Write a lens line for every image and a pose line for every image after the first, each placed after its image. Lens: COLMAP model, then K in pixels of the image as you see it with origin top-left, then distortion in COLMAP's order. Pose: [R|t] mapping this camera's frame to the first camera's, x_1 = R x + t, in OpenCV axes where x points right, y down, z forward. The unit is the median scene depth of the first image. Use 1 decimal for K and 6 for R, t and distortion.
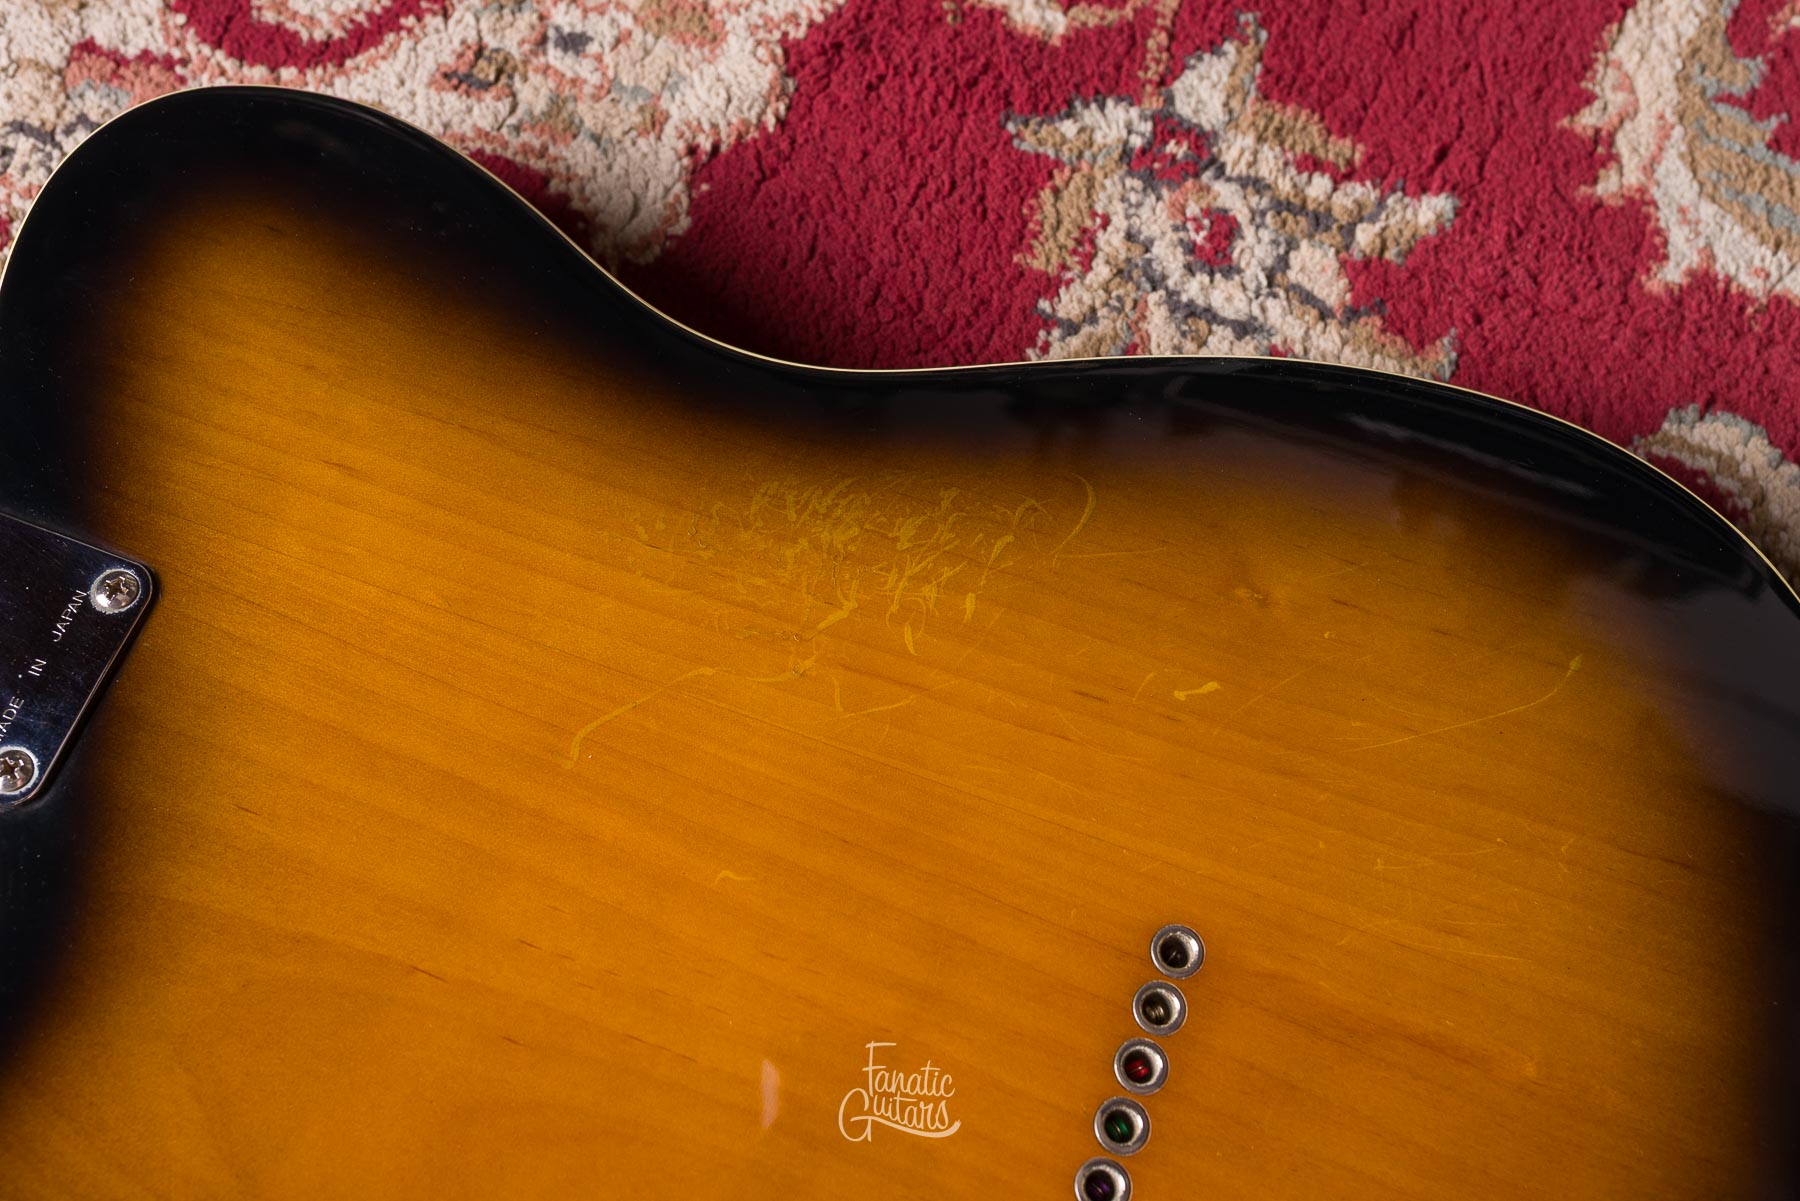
lens RADIAL K [[1763.2, 0, 890.2], [0, 1763.2, 599.4], [0, 0, 1]] dist [-0.000455, 0.000000]
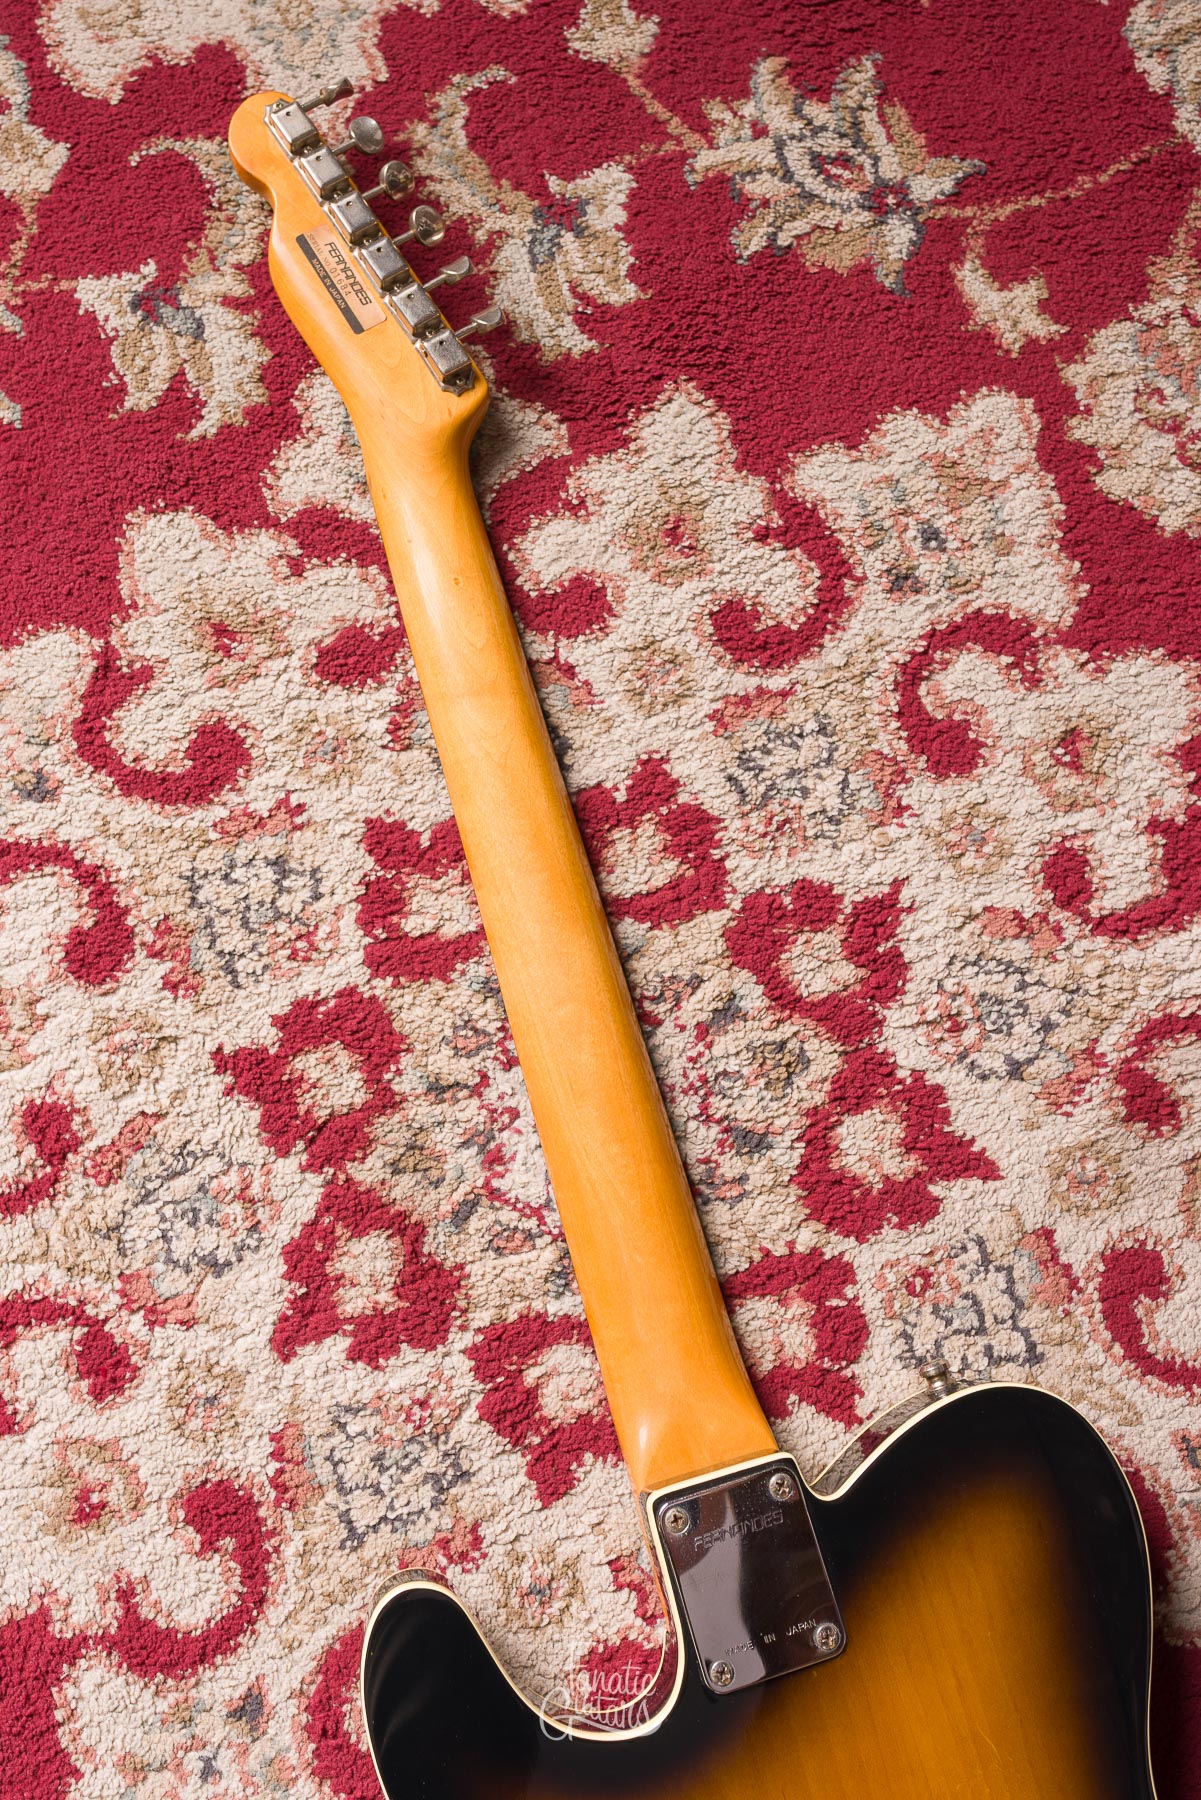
lens RADIAL K [[1763.2, 0, 535.6], [0, 1763.2, 847.0], [0, 0, 1]] dist [-0.000455, 0.000000]
pose [[0.594589, 0.787038, -0.164422, -0.756445], [-0.765049, 0.616708, 0.185395, -0.478334], [0.247313, 0.015557, 0.968811, -0.643630]]
